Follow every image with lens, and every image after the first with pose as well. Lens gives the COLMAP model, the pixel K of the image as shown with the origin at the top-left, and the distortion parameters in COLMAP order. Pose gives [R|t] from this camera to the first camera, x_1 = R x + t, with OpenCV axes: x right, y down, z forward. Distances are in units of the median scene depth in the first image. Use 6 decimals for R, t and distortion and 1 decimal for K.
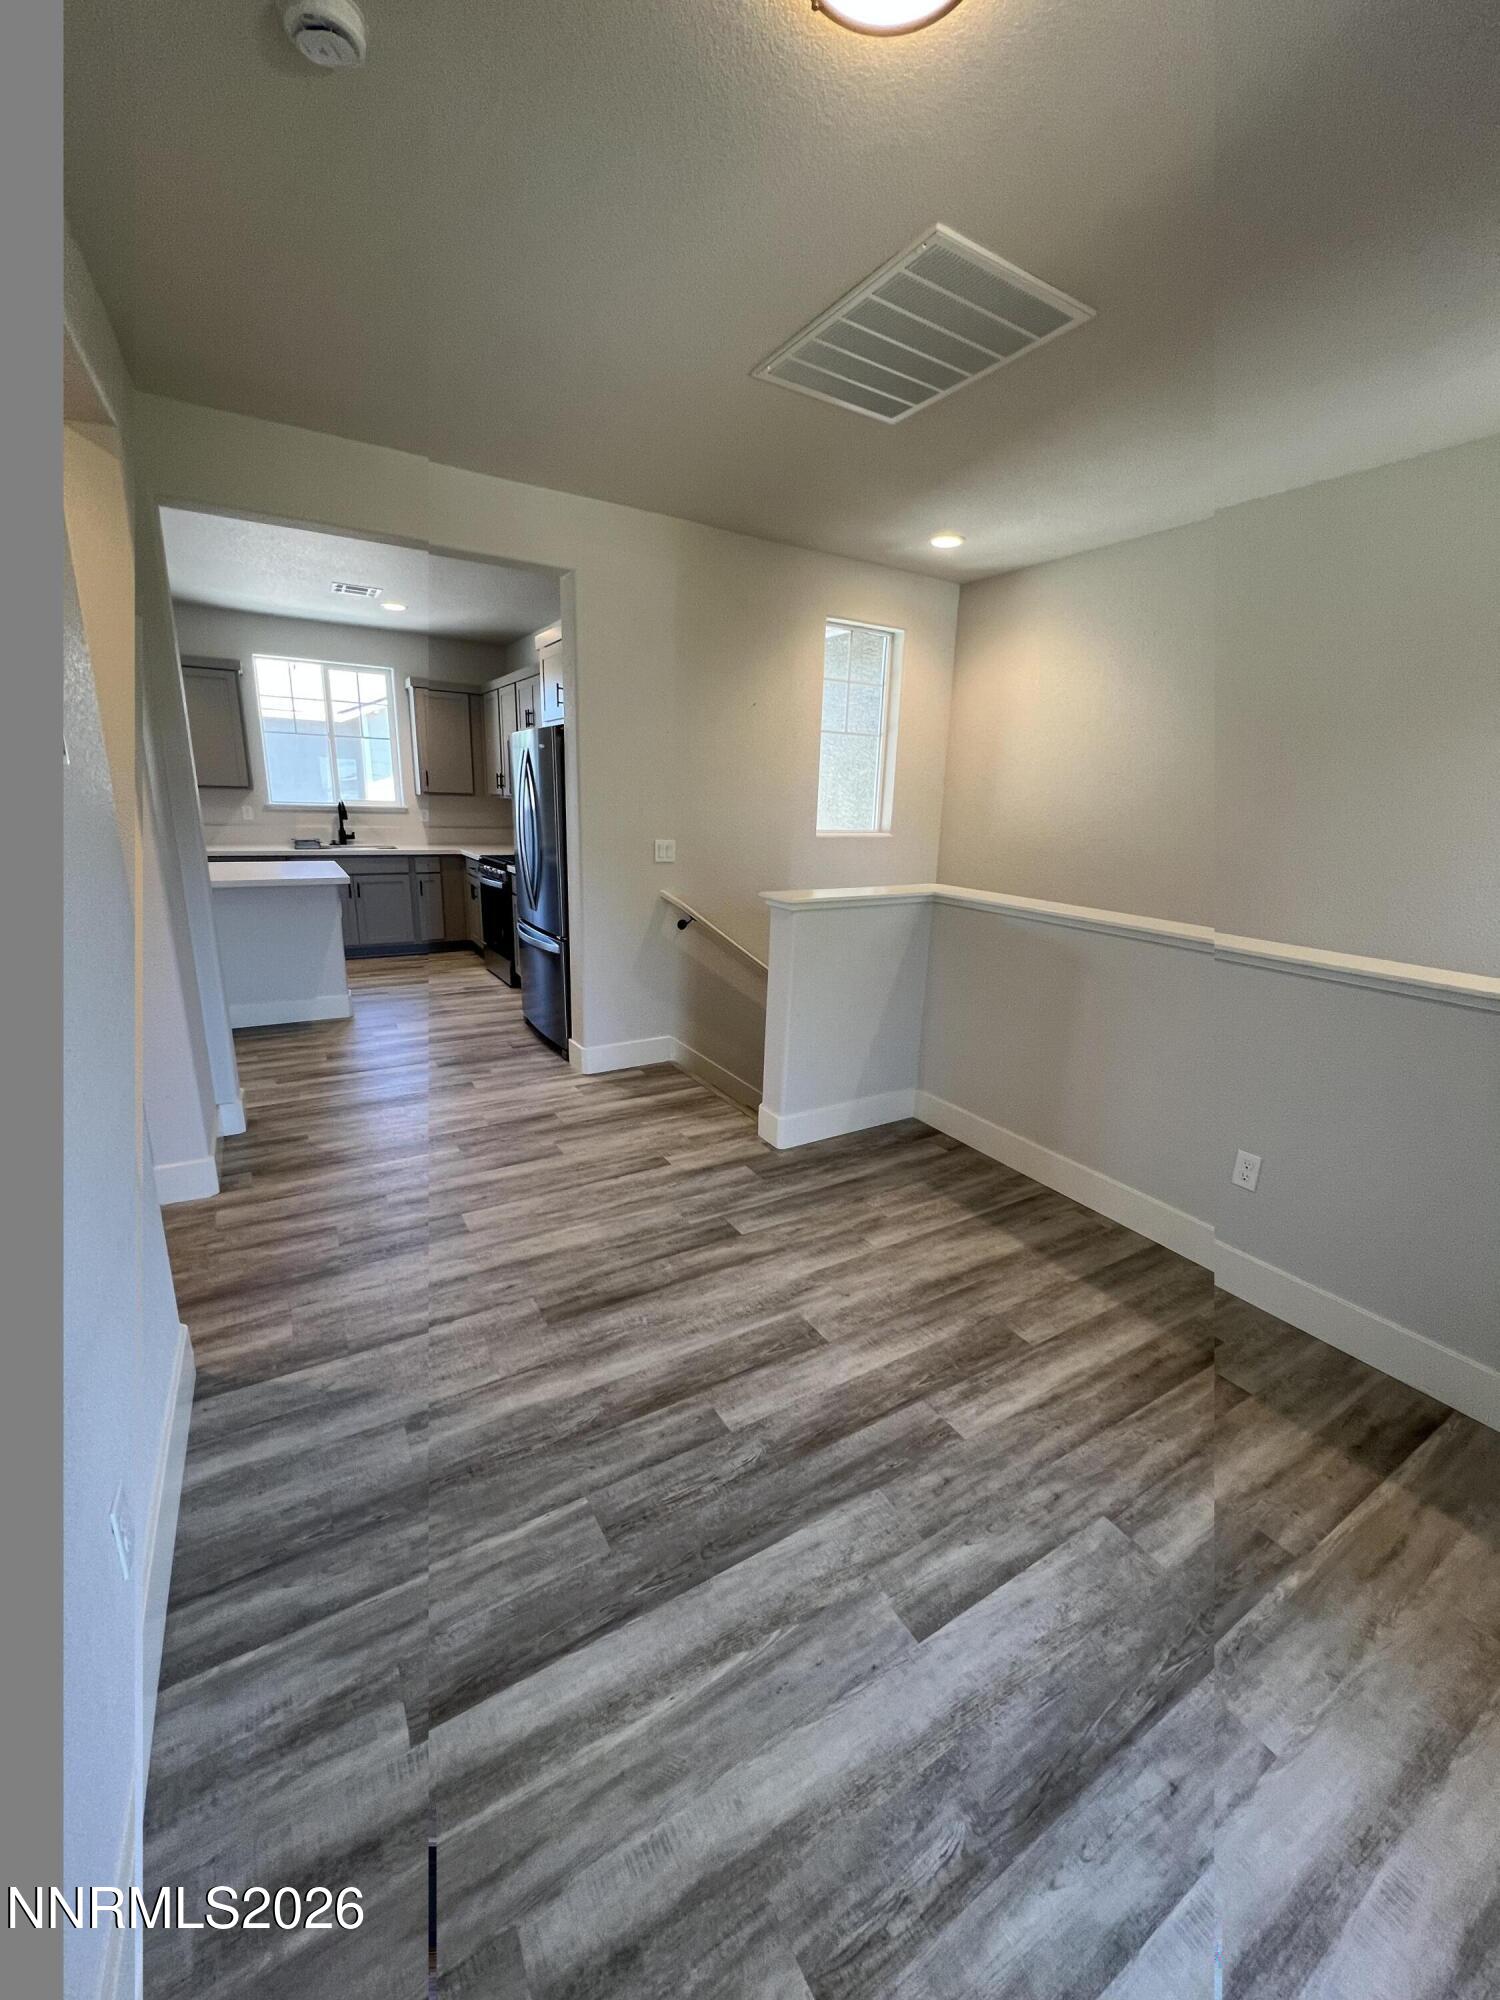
lens RADIAL K [[802.4, 0, 755.2], [0, 802.4, 1000.2], [0, 0, 1]] dist [-0.000473, 0.000213]
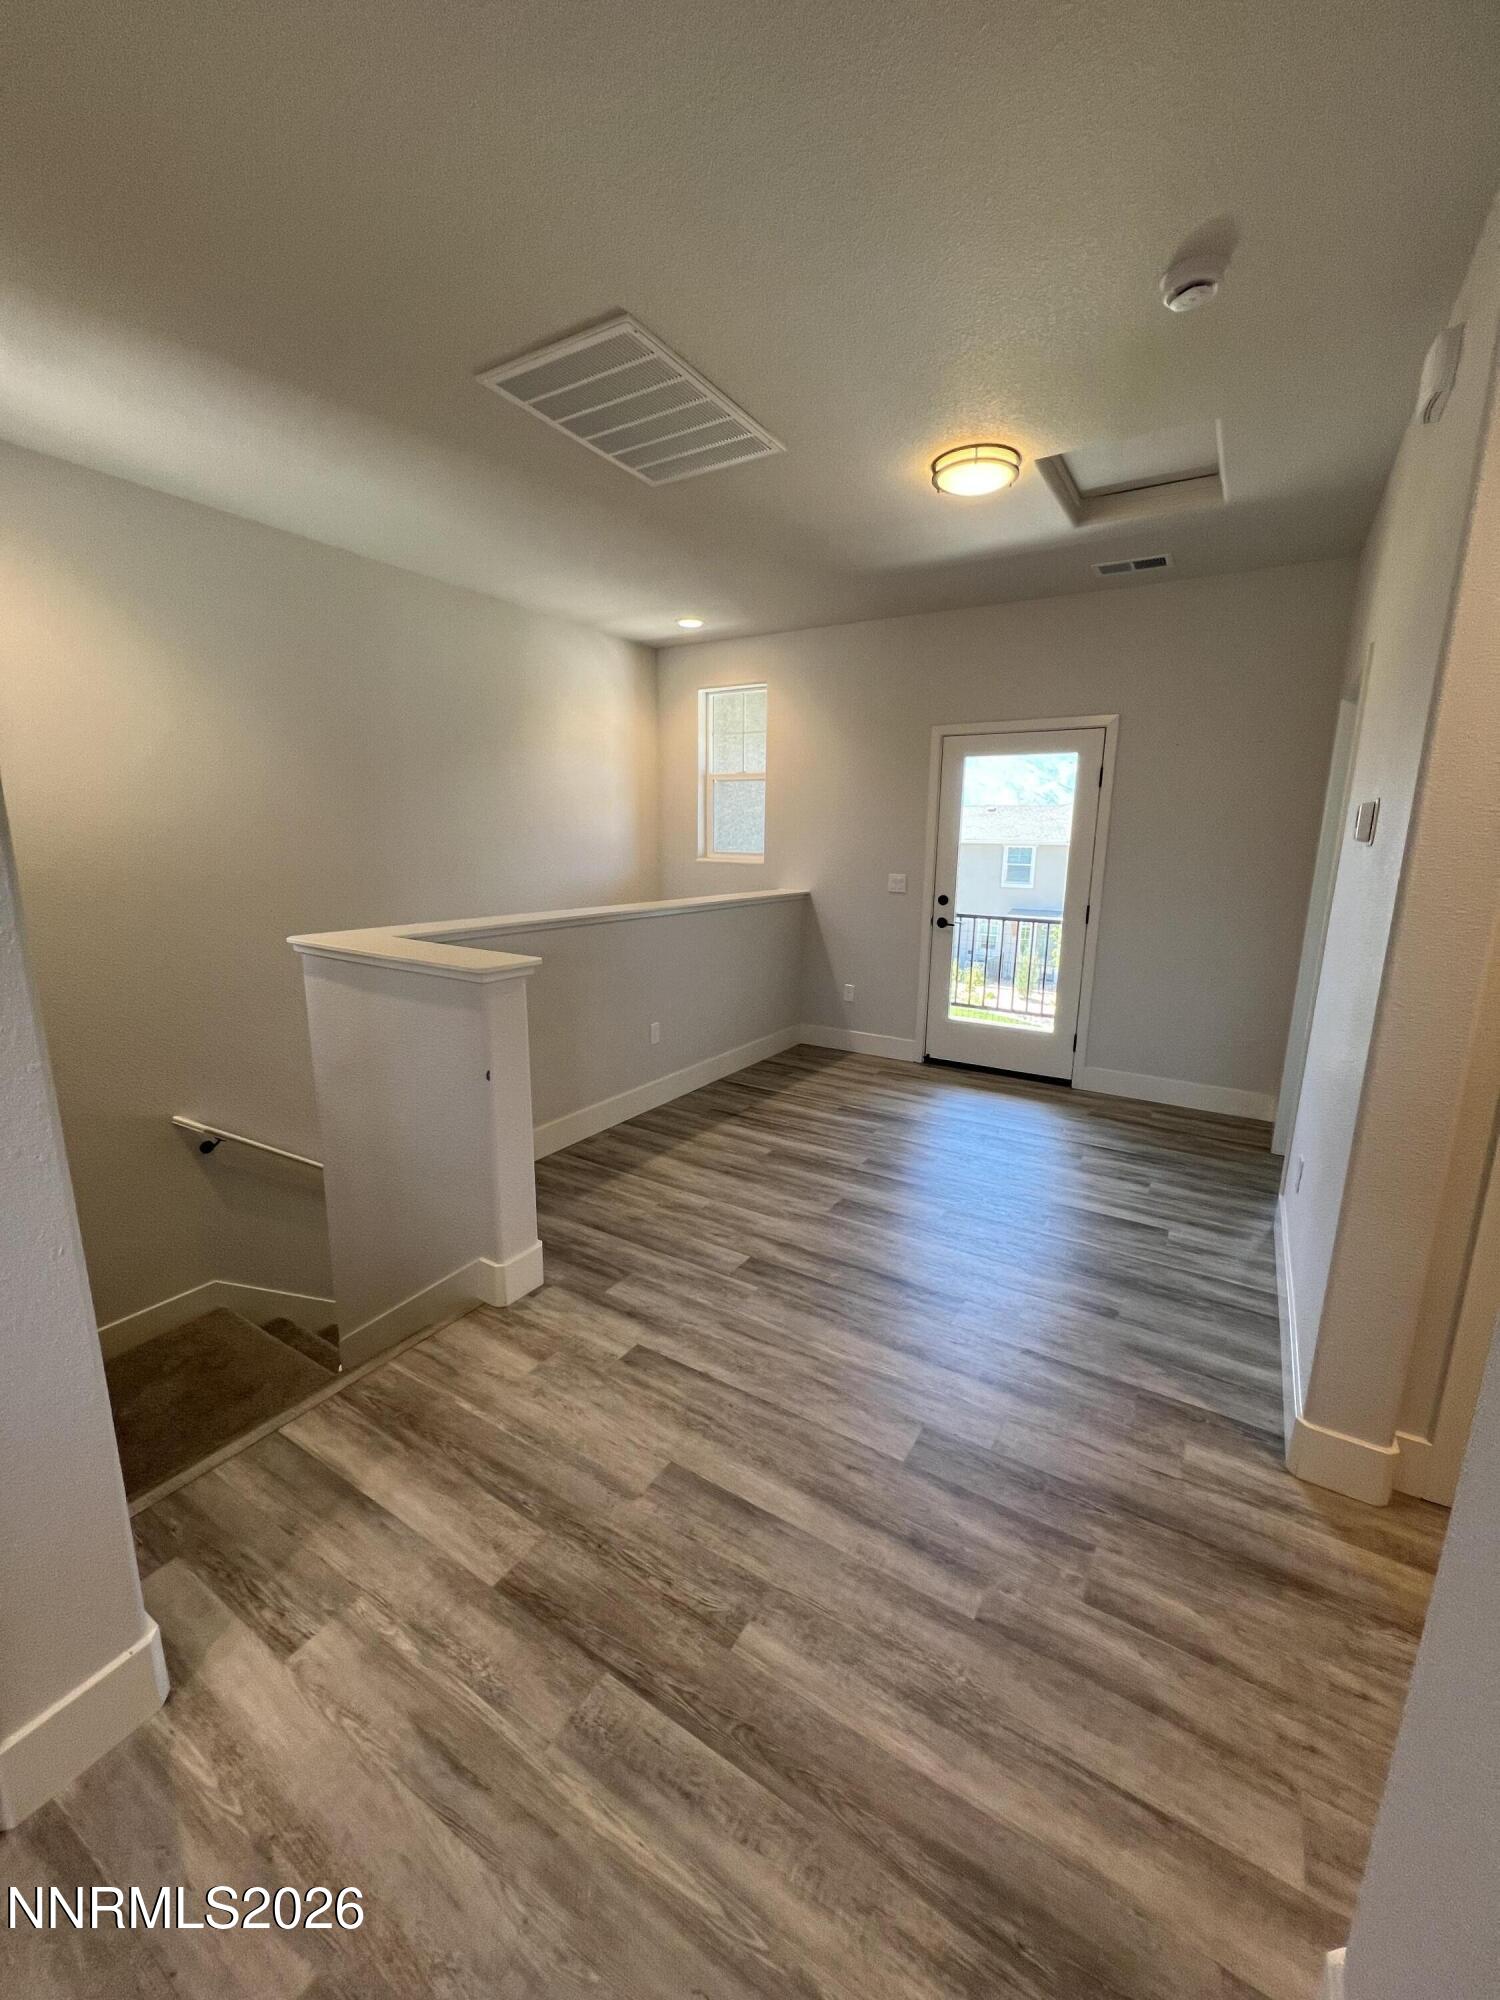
lens RADIAL K [[802.4, 0, 755.2], [0, 802.4, 1000.2], [0, 0, 1]] dist [-0.000473, 0.000213]
pose [[-0.455077, -0.219547, 0.862963, -0.824127], [0.196830, 0.920354, 0.337944, -0.349500], [-0.868426, 0.323648, -0.375618, 1.268465]]
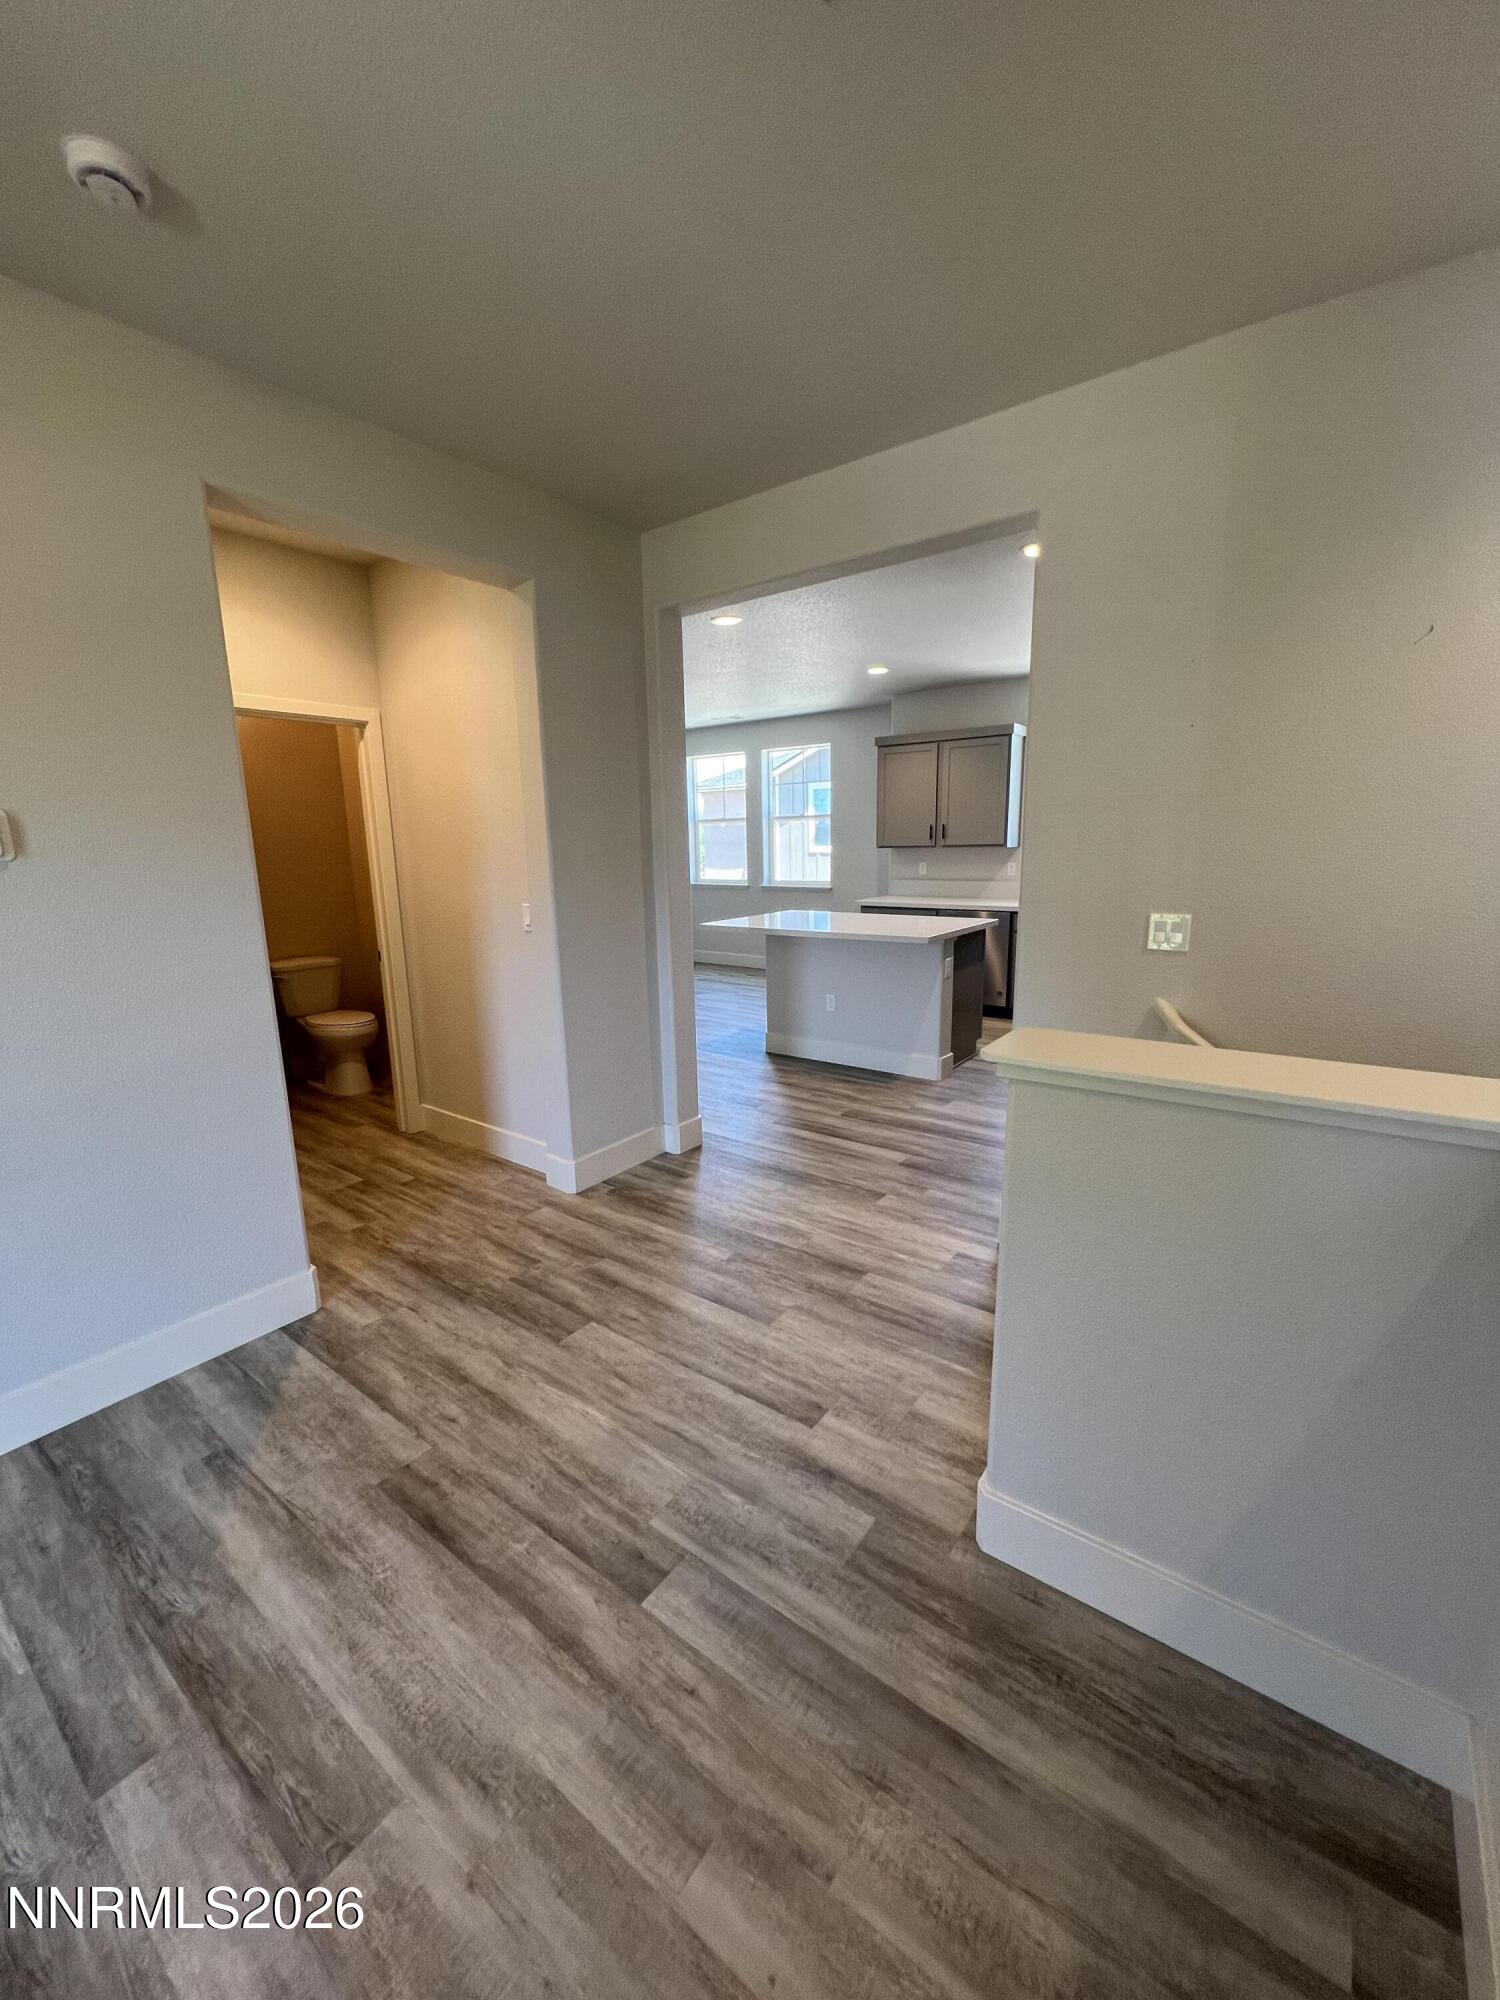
lens RADIAL K [[802.4, 0, 755.2], [0, 802.4, 1000.2], [0, 0, 1]] dist [-0.000473, 0.000213]
pose [[0.372341, 0.143782, -0.916891, 0.470586], [-0.201986, 0.976800, 0.071152, -0.181061], [0.905850, 0.158706, 0.392744, 0.781157]]
